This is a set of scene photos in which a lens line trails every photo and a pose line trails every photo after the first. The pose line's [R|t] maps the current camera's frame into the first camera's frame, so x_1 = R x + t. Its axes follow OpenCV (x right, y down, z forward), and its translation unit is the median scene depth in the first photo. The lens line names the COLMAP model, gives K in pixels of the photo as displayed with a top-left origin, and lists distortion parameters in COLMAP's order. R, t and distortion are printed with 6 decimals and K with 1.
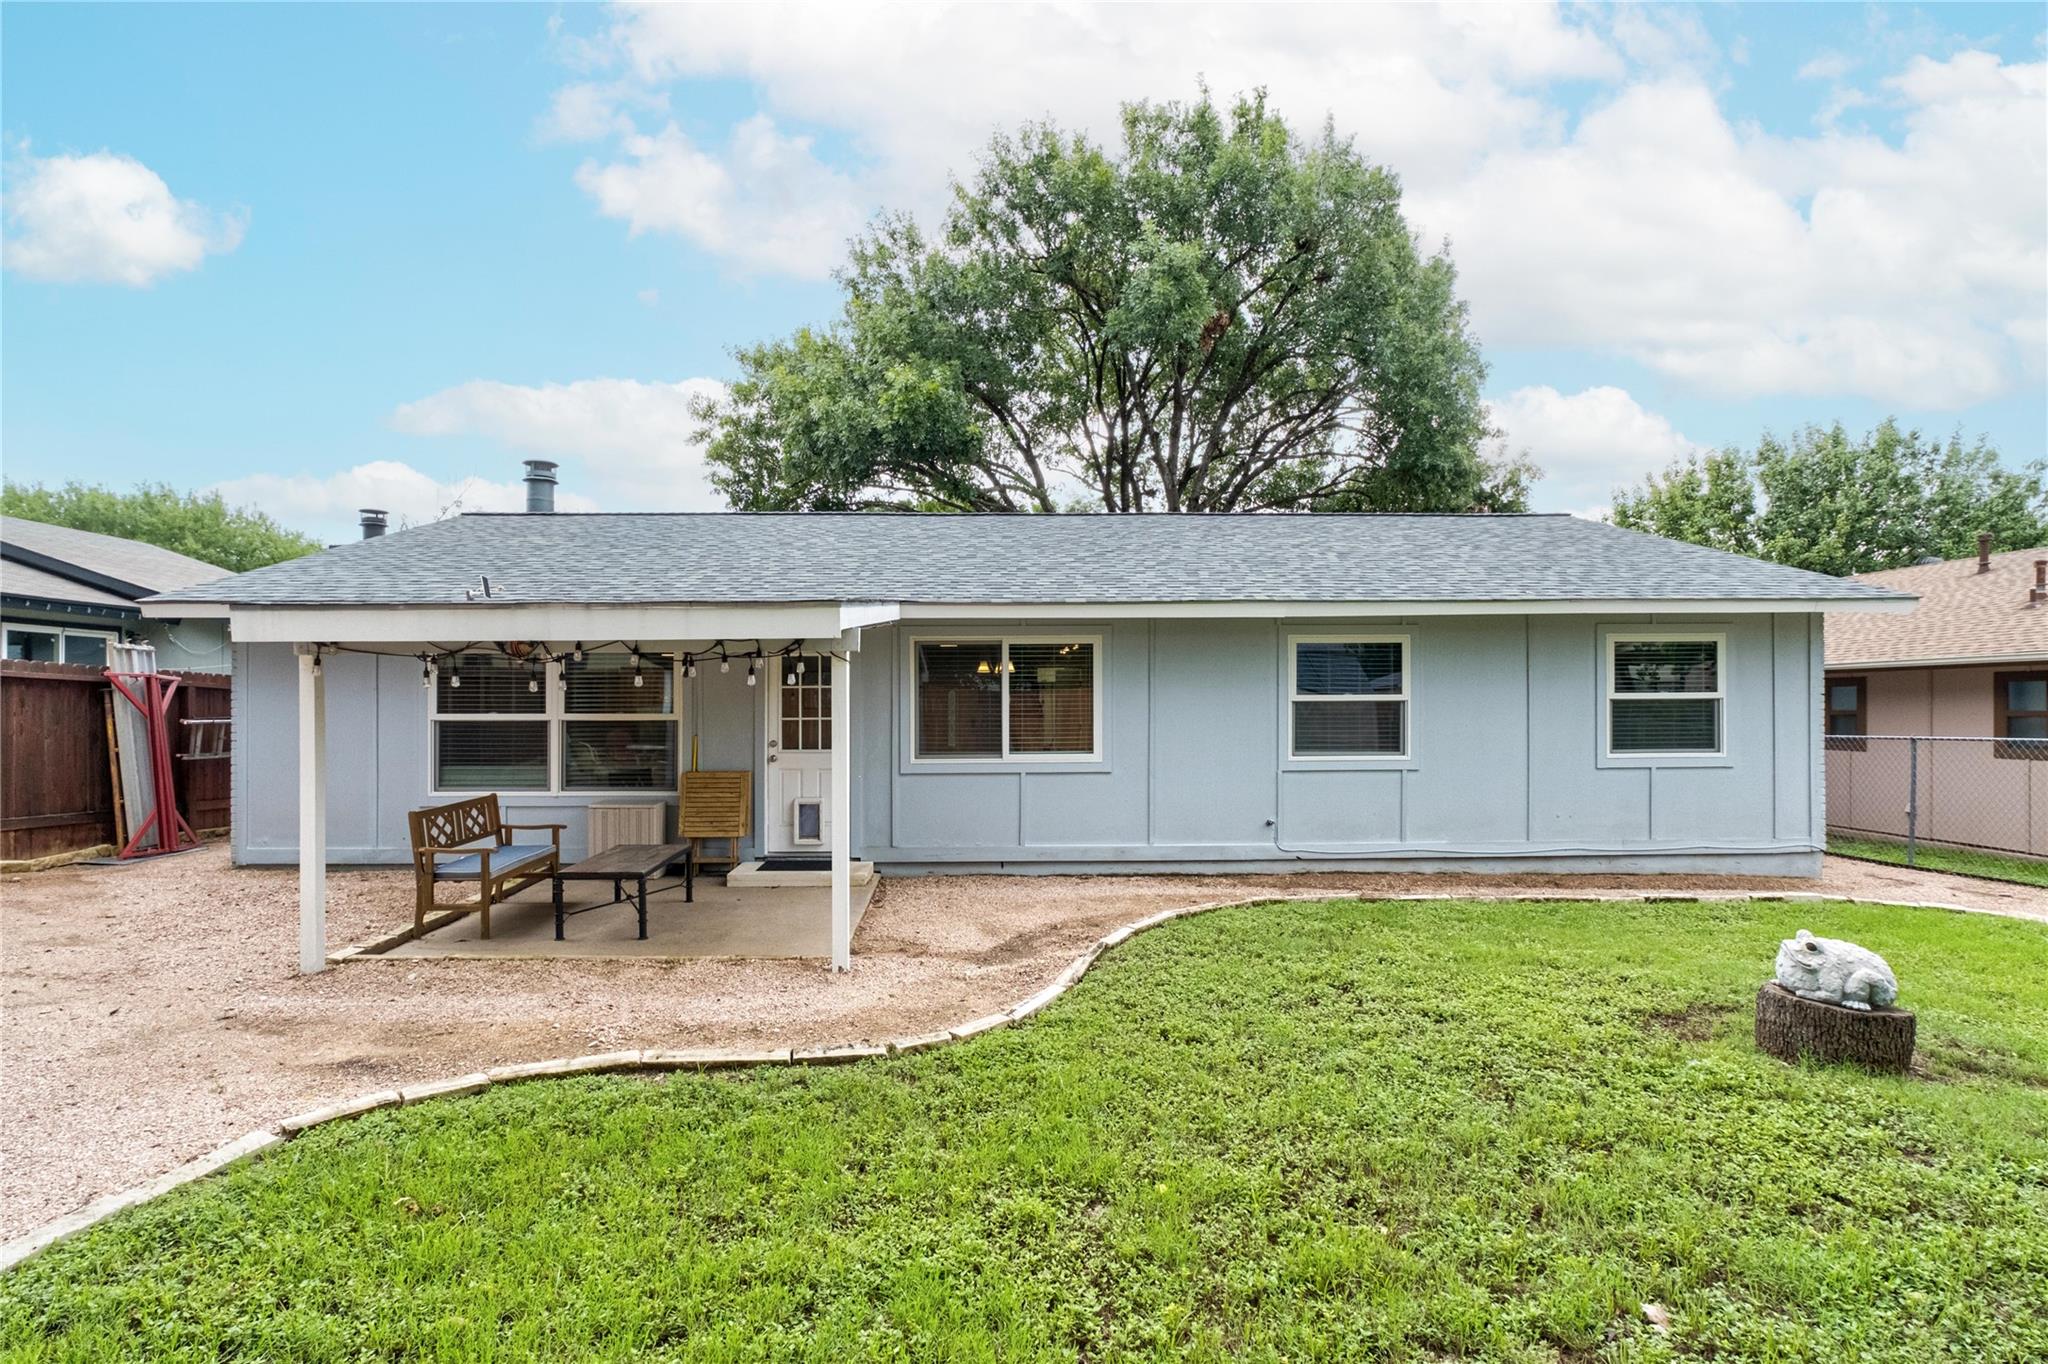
lens RADIAL K [[960.7, 0, 1011.0], [0, 960.7, 722.2], [0, 0, 1]] dist [-0.002154, -0.000023]
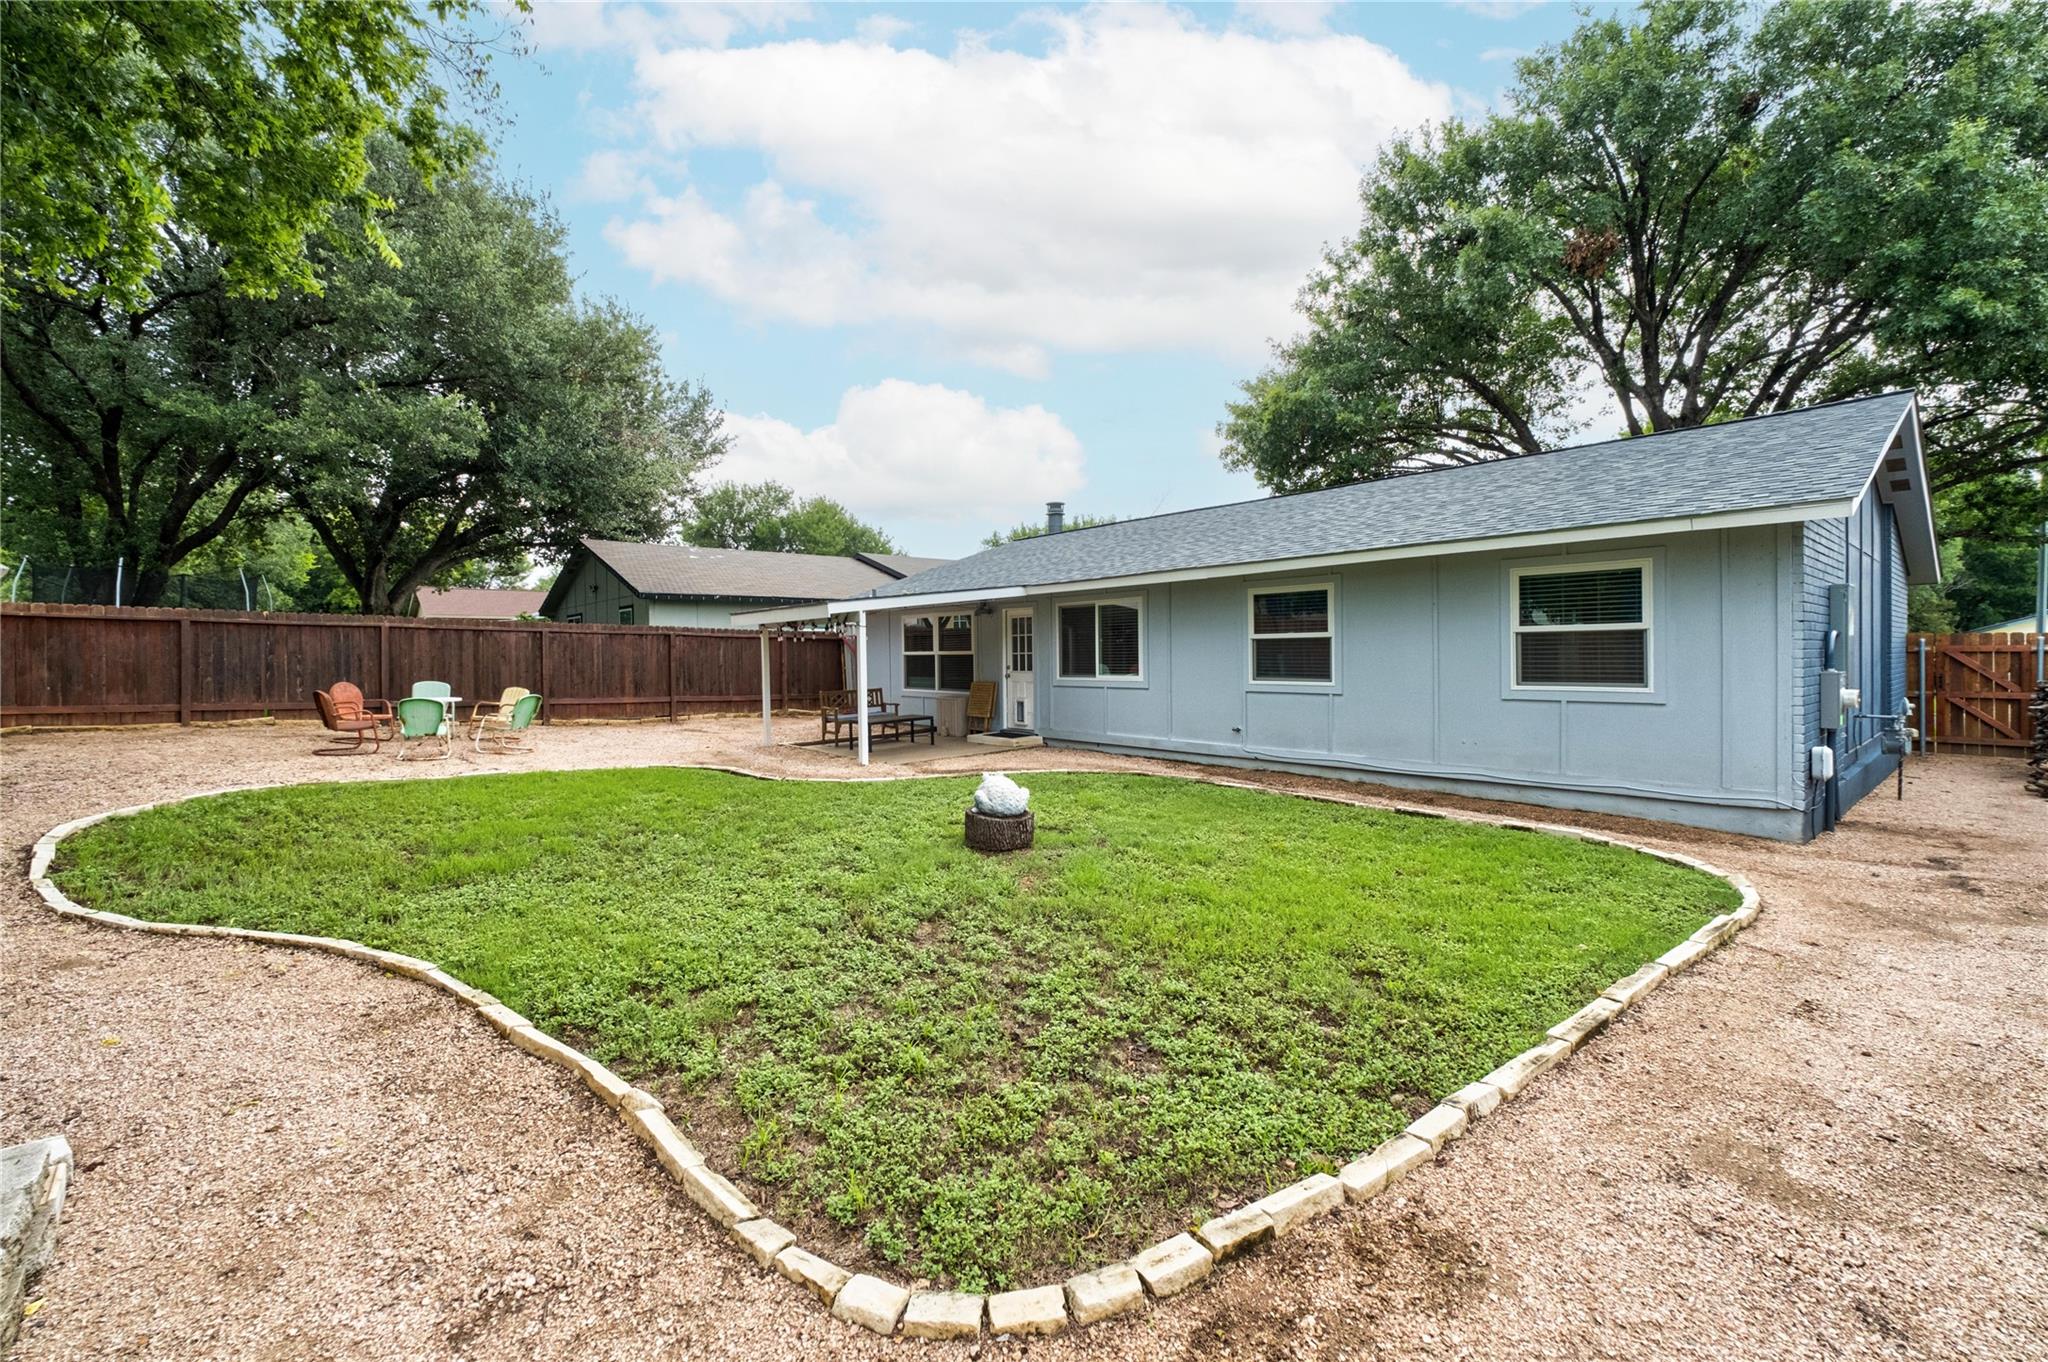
lens RADIAL K [[869.6, 0, 1026.4], [0, 869.6, 671.2], [0, 0, 1]] dist [0.000557, 0.000011]
pose [[0.625922, 0.013355, -0.779771, 1.032082], [0.007133, 0.999714, 0.022848, -0.007305], [0.779853, -0.019863, 0.625647, 0.010316]]
